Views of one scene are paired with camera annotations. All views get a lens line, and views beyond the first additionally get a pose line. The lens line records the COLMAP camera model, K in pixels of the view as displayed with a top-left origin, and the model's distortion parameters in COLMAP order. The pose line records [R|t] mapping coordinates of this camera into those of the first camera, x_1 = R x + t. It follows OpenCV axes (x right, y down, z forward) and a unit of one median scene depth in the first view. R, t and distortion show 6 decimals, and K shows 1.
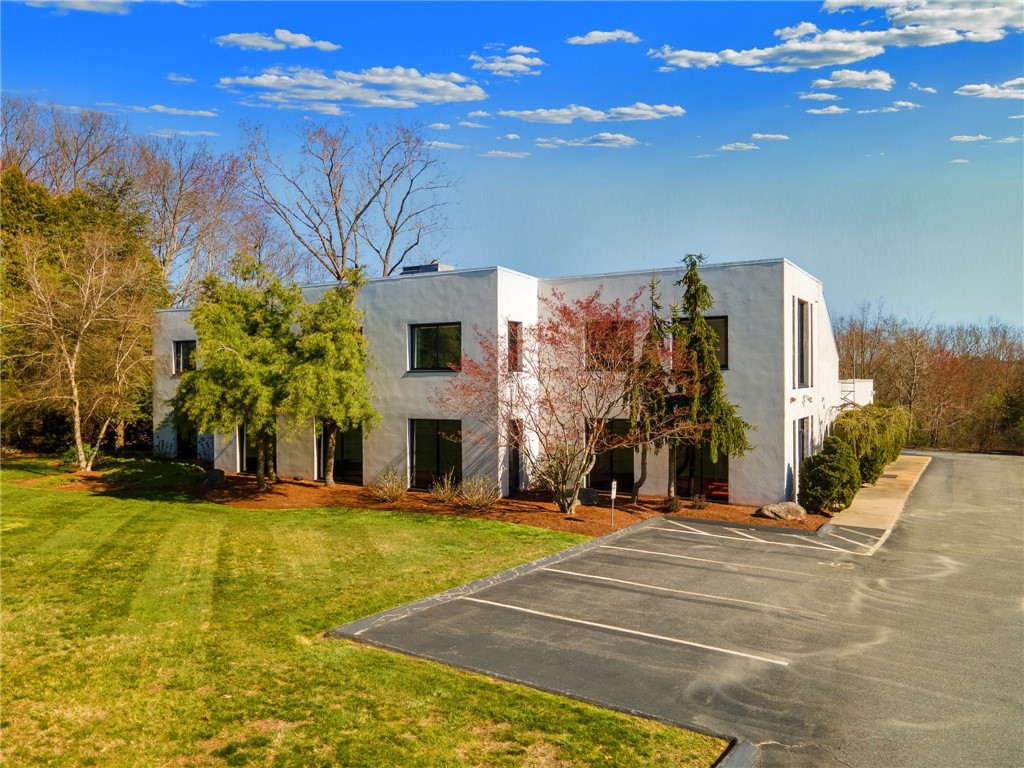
lens RADIAL K [[755.8, 0, 511.5], [0, 755.8, 380.9], [0, 0, 1]] dist [0.050409, 0.005867]
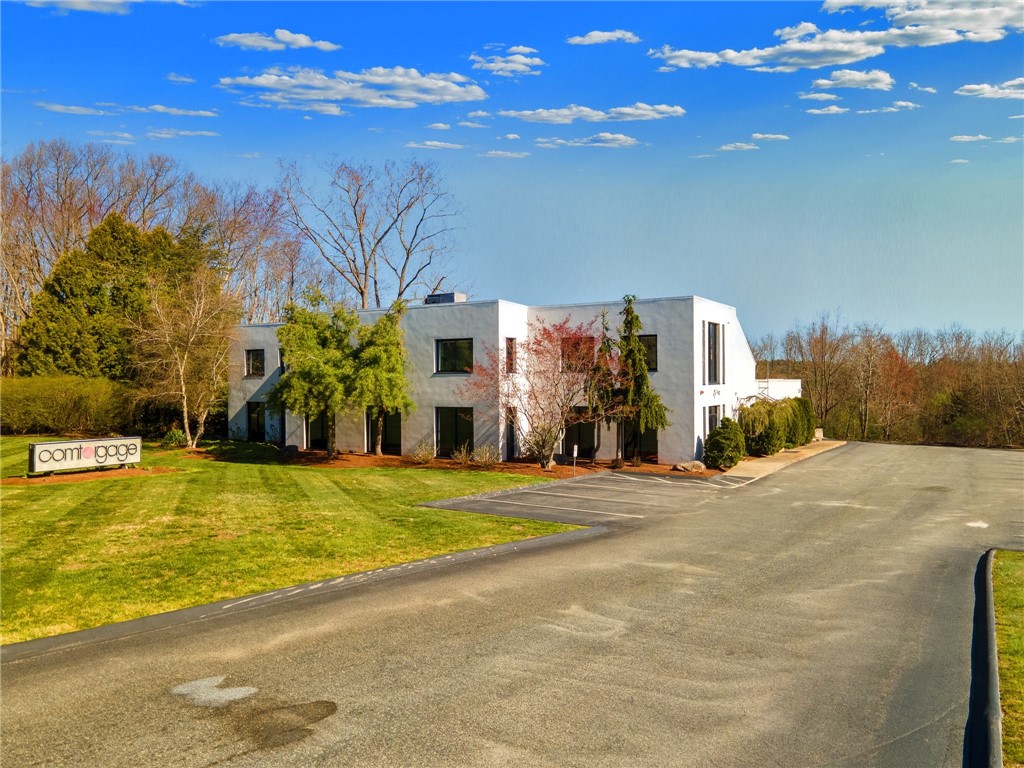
lens RADIAL K [[755.8, 0, 511.5], [0, 755.8, 383.2], [0, 0, 1]] dist [0.050409, 0.005867]
pose [[0.999999, -0.000851, -0.001008, 0.007334], [0.000851, 1.000000, -0.000117, 0.007077], [0.001008, 0.000116, 0.999999, -0.440471]]
